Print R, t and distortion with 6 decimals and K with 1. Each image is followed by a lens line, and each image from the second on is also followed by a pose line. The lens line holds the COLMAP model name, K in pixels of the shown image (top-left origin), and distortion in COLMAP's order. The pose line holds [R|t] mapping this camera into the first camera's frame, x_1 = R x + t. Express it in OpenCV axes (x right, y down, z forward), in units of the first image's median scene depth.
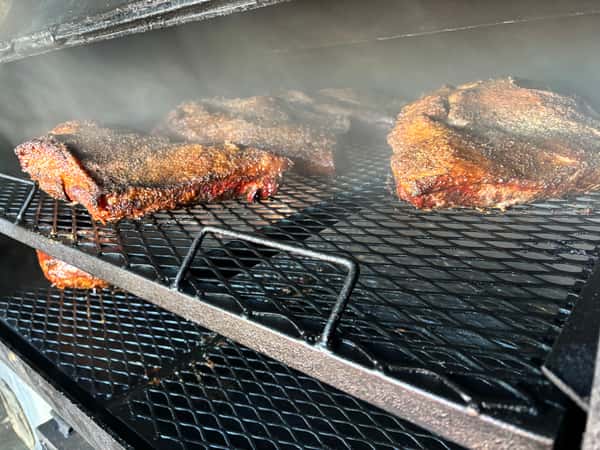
lens RADIAL K [[454.6, 0, 300.0], [0, 454.6, 225.0], [0, 0, 1]] dist [0.001409, -0.002576]
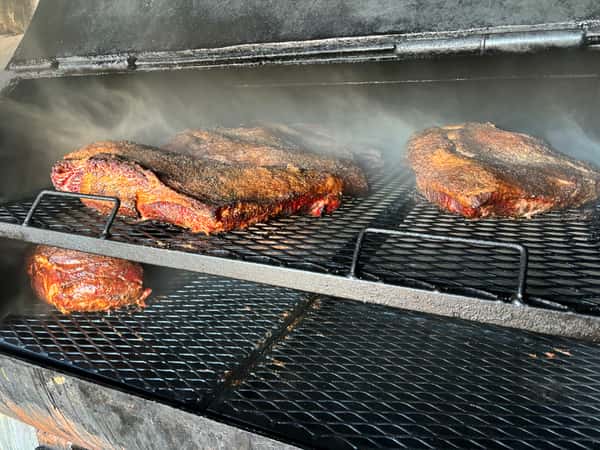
lens RADIAL K [[448.0, 0, 300.0], [0, 448.0, 225.0], [0, 0, 1]] dist [0.011734, -0.002551]
pose [[0.960911, -0.009707, 0.276686, -0.473713], [0.028516, 0.997540, -0.064036, 0.044152], [-0.275384, 0.069423, 0.958824, -0.087934]]
